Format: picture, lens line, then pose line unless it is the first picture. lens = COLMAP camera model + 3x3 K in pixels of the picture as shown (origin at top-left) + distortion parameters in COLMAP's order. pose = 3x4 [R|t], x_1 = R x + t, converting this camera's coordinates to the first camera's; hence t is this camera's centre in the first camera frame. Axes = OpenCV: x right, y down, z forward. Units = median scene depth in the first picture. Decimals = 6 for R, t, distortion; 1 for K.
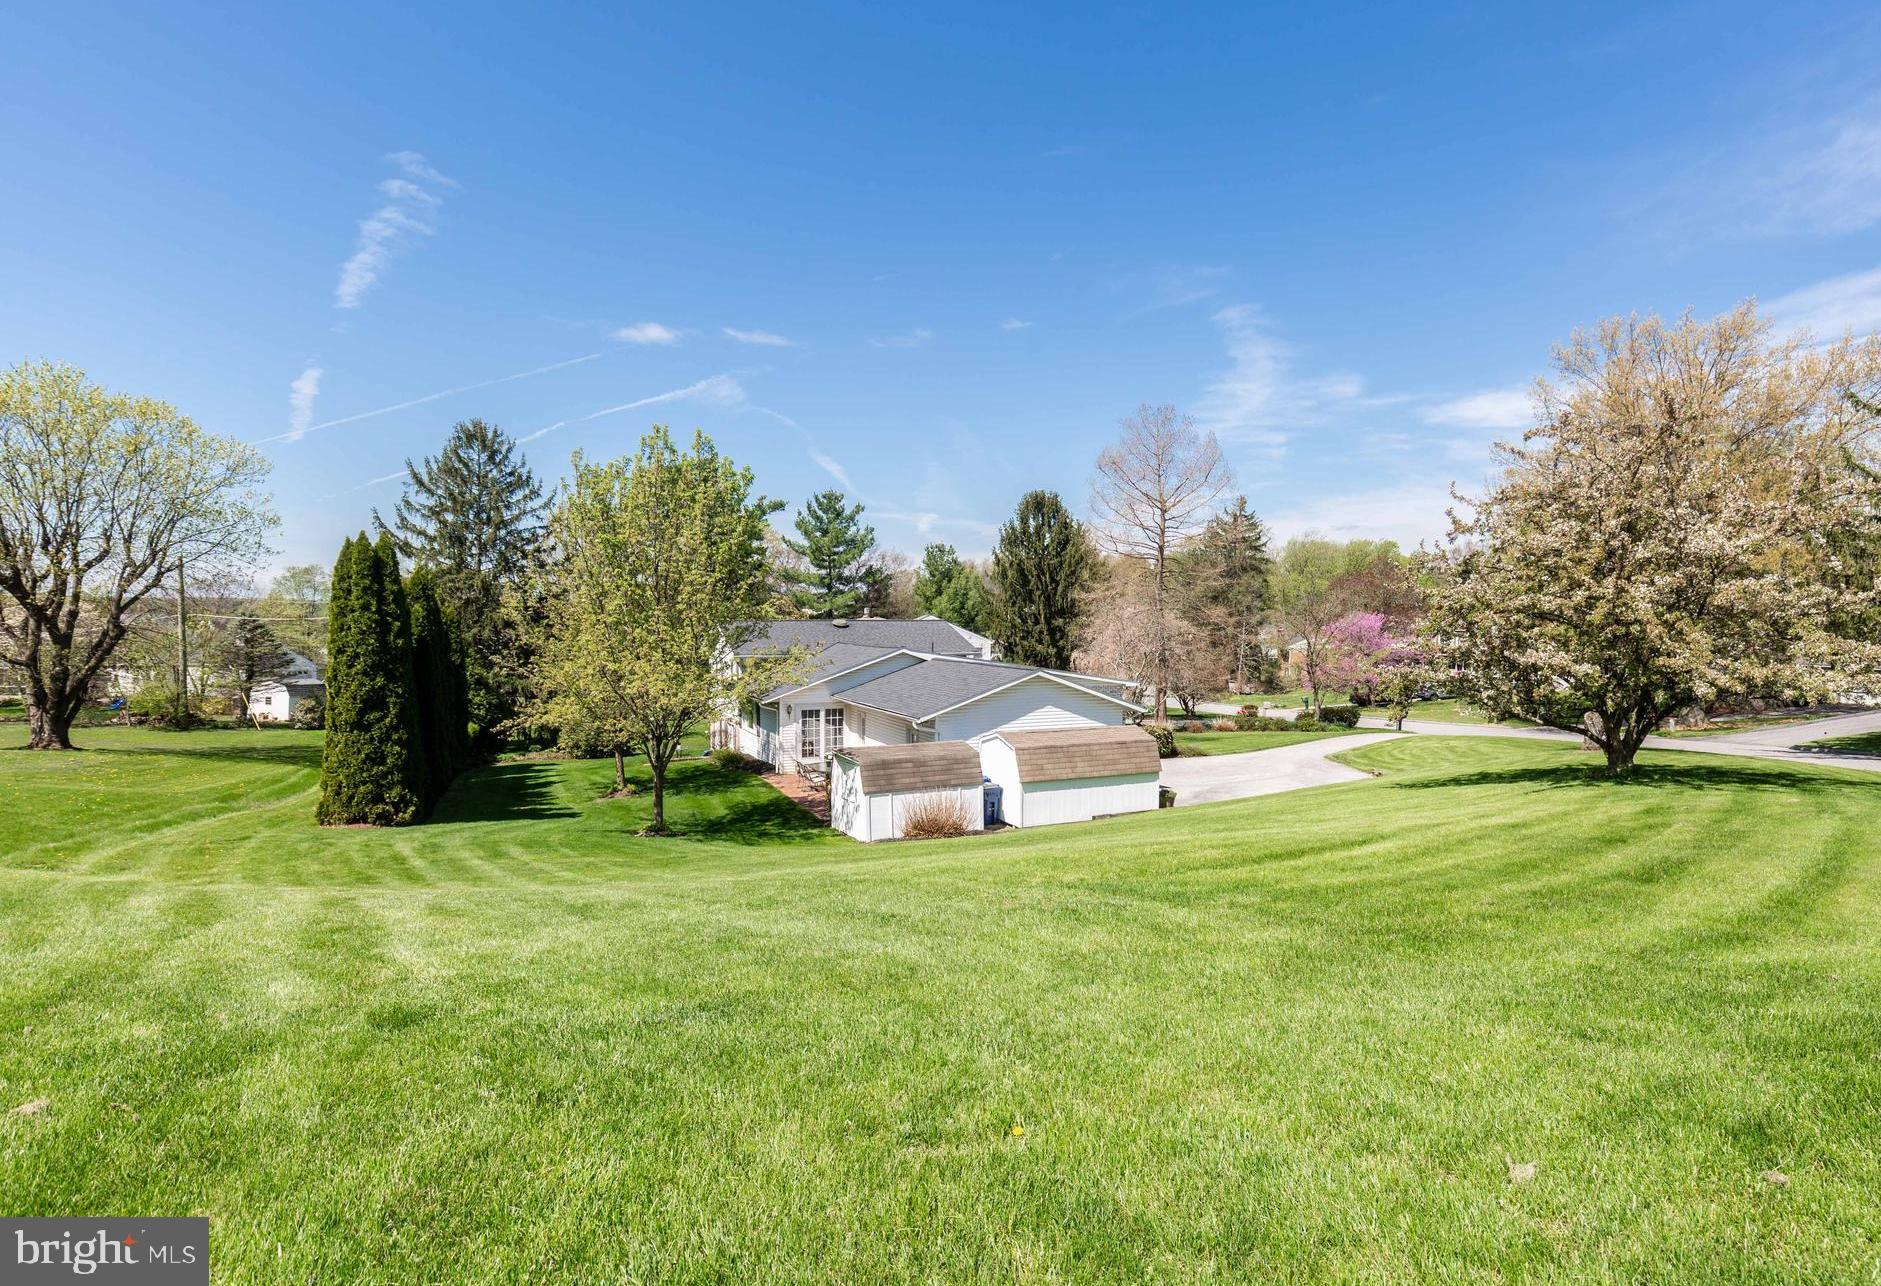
lens RADIAL K [[1049.2, 0, 1016.7], [0, 1049.2, 619.5], [0, 0, 1]] dist [0.000136, -0.000297]
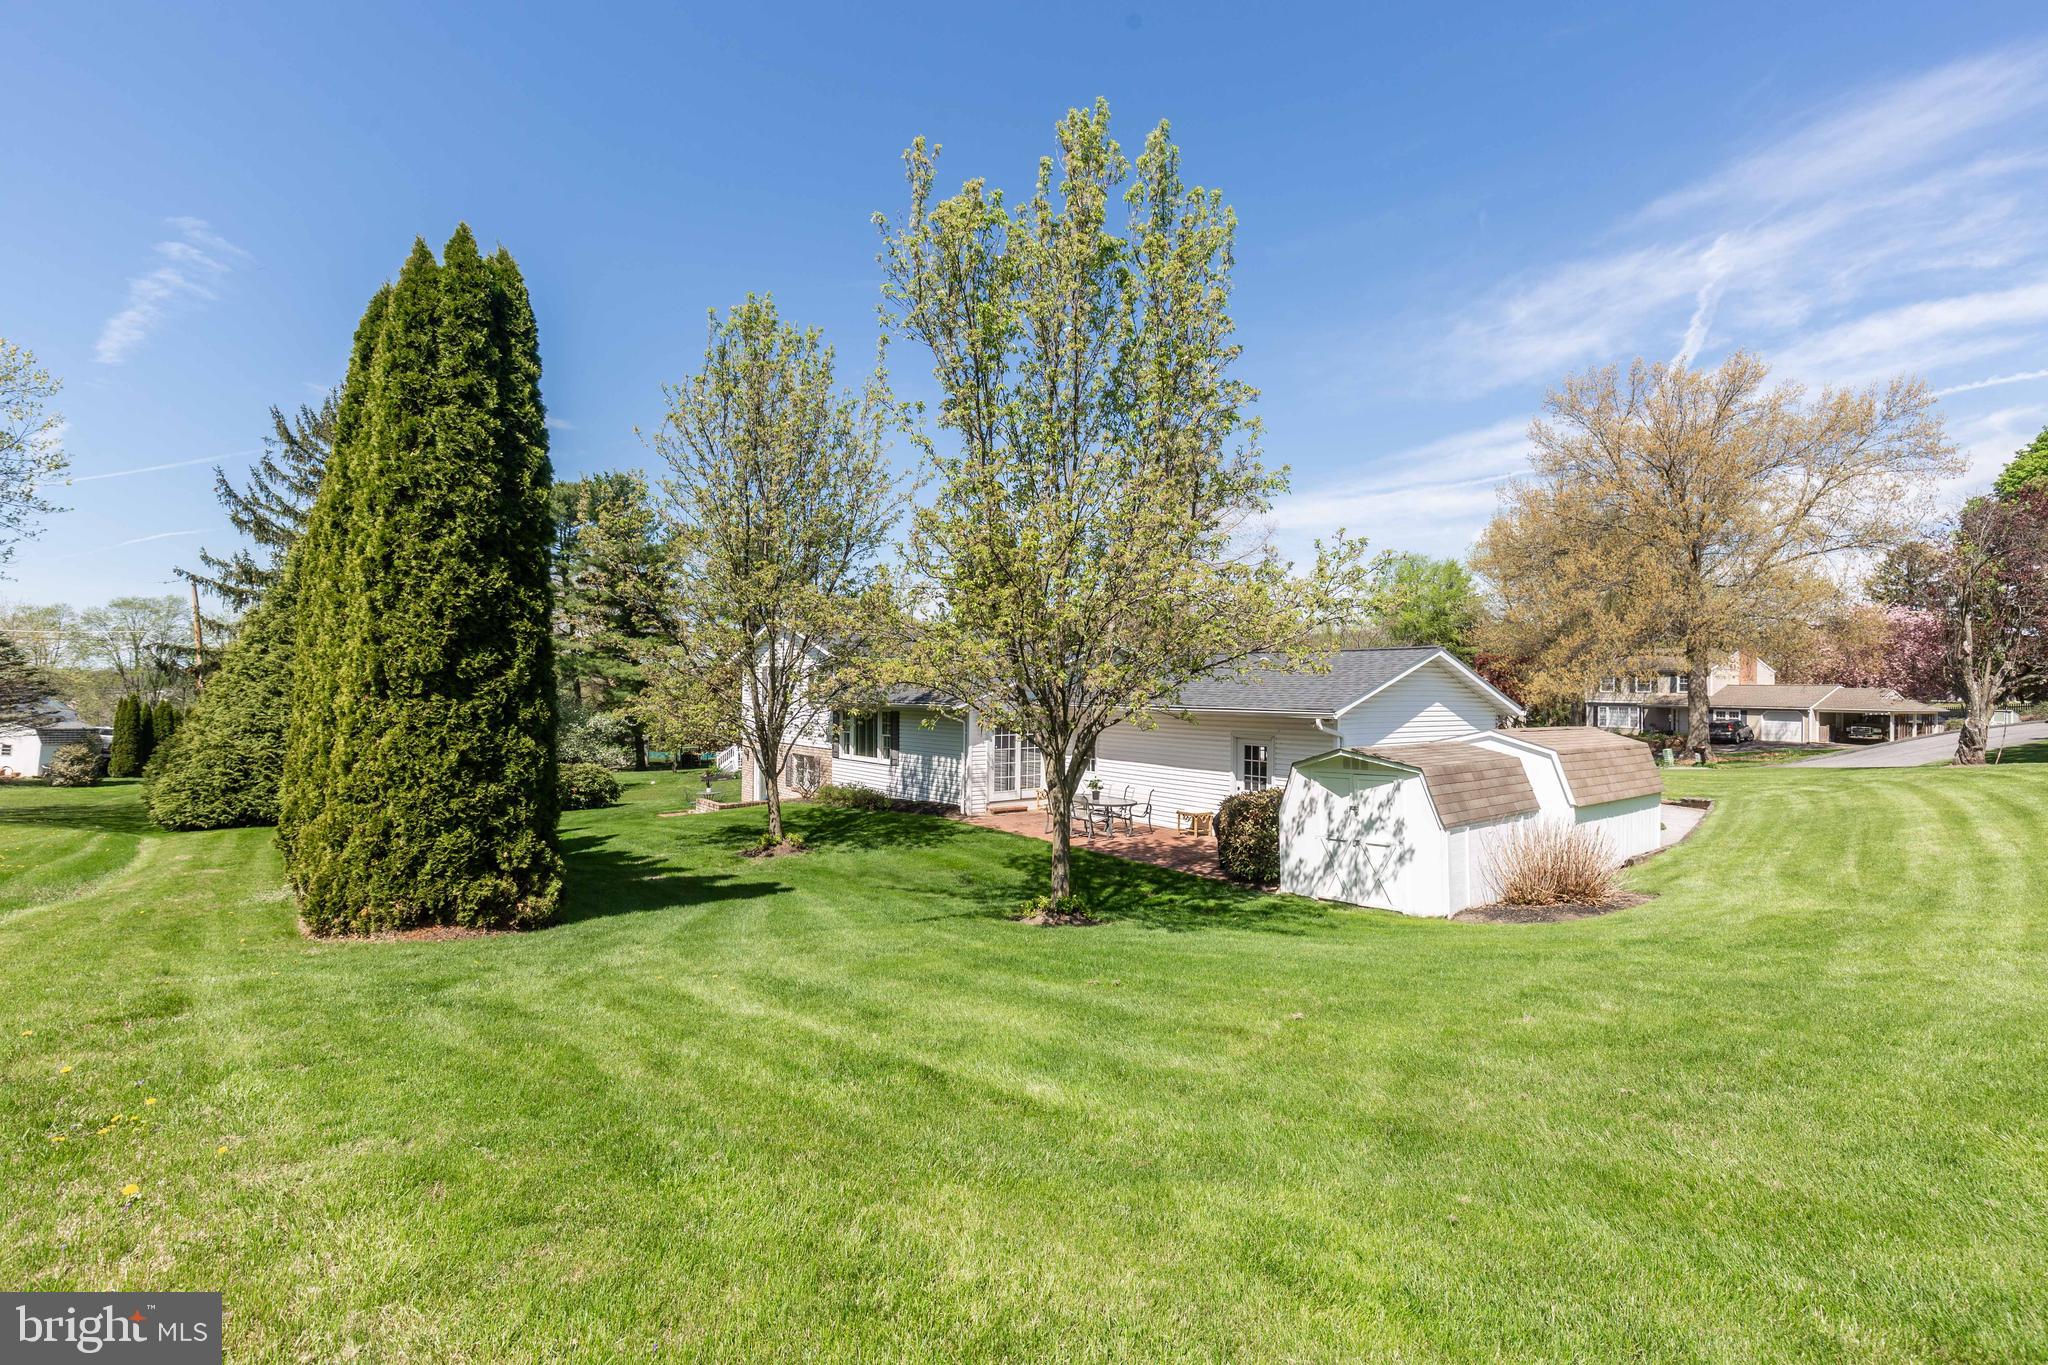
lens RADIAL K [[950.1, 0, 1032.1], [0, 950.1, 641.3], [0, 0, 1]] dist [0.011597, -0.000370]
pose [[0.977809, 0.018112, 0.208714, -0.472158], [-0.006951, 0.998512, -0.054084, 0.101465], [-0.209383, 0.051433, 0.976480, 0.578694]]
